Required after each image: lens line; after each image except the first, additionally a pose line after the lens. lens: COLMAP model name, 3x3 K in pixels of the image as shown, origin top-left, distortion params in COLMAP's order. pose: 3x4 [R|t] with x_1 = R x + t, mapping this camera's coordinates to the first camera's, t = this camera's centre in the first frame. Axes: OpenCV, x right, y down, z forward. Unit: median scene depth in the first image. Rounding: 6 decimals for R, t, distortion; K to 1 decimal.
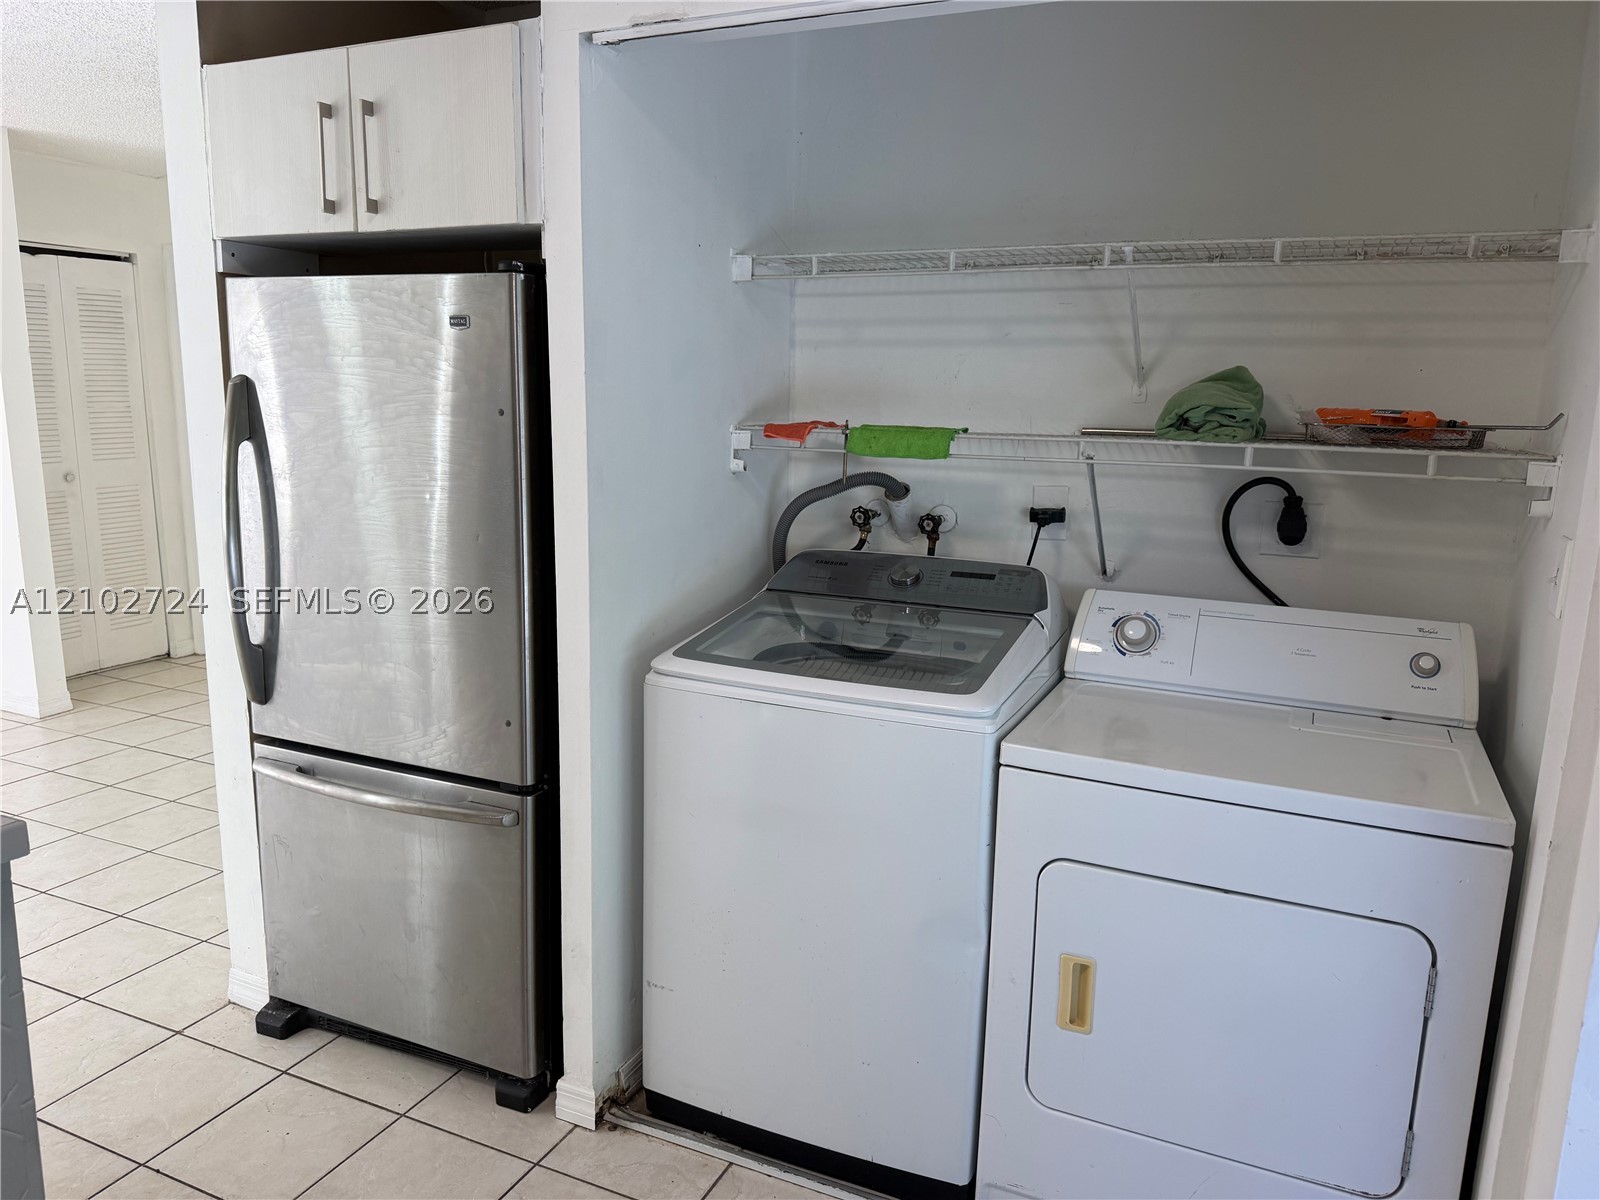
lens RADIAL K [[1126.9, 0, 800.5], [0, 1126.9, 605.4], [0, 0, 1]] dist [0.097766, -0.147805]
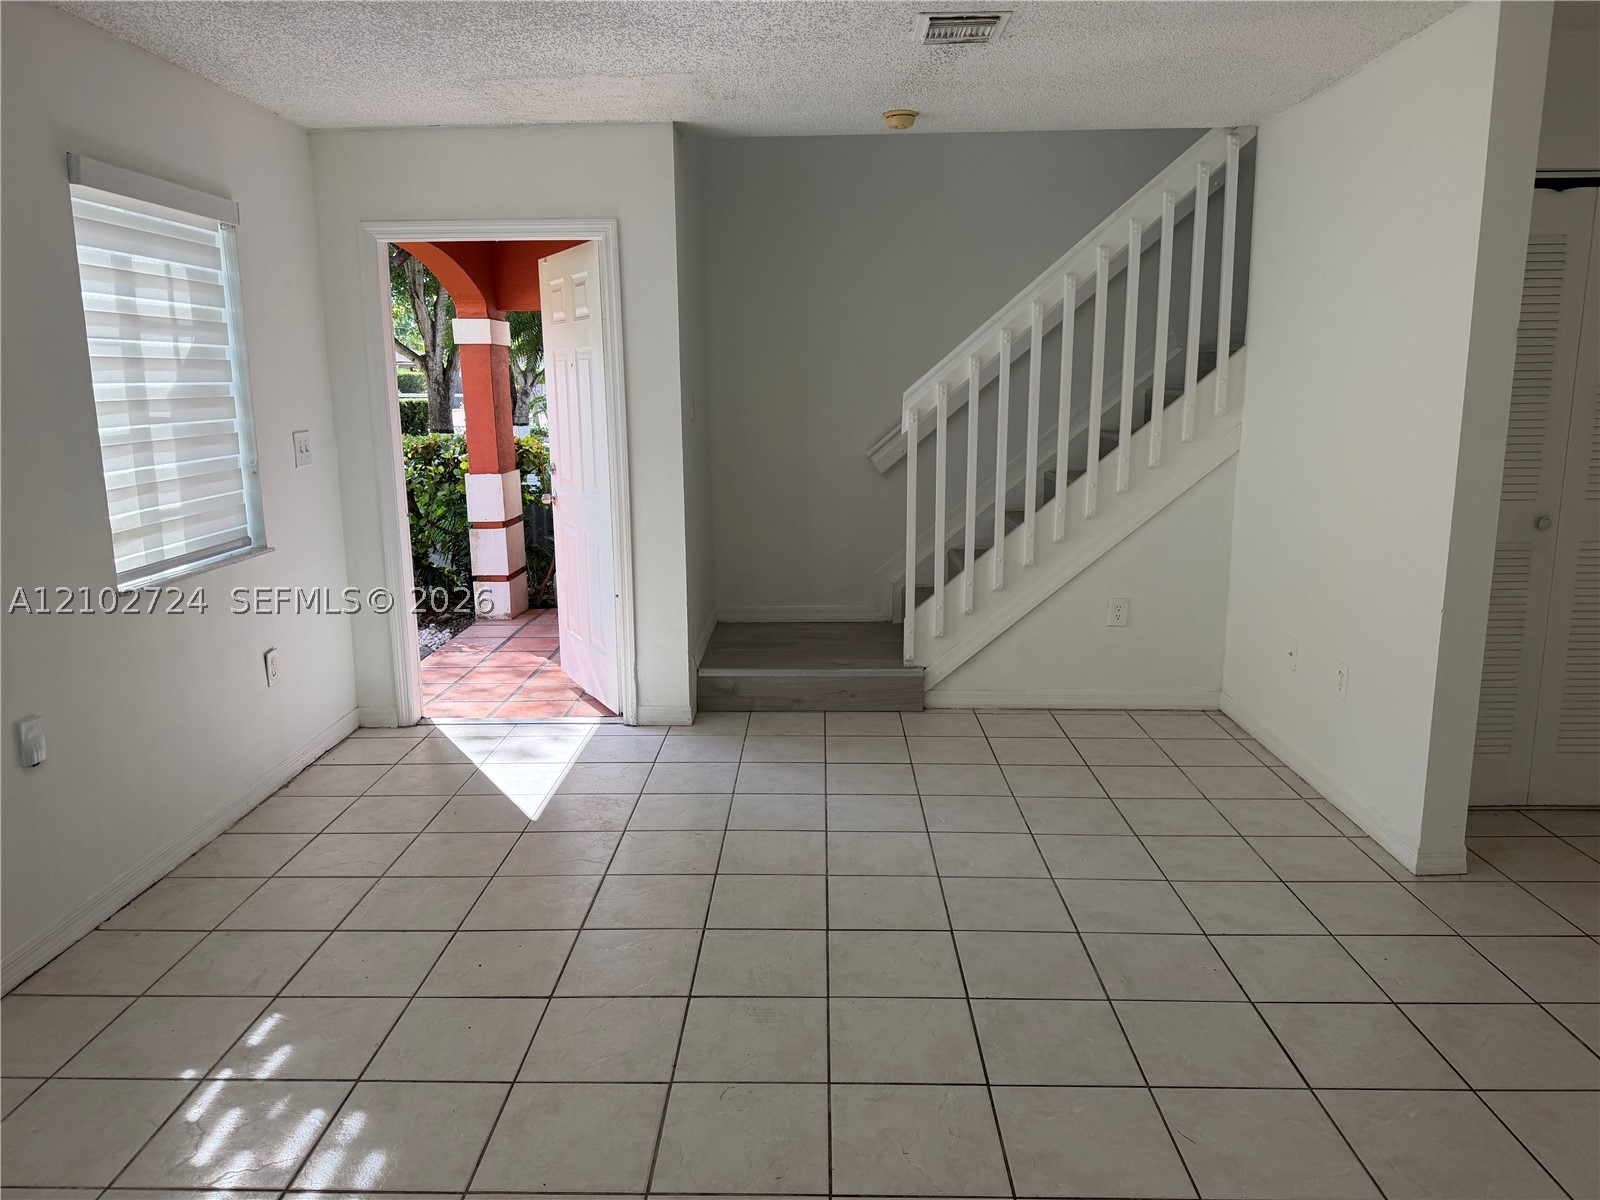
lens RADIAL K [[1115.9, 0, 788.7], [0, 1115.9, 597.6], [0, 0, 1]] dist [-0.001683, -0.003672]
pose [[0.384660, 0.151636, -0.910518, -0.465873], [-0.159448, 0.982502, 0.096263, -0.138249], [0.909183, 0.108152, 0.402107, 0.763208]]
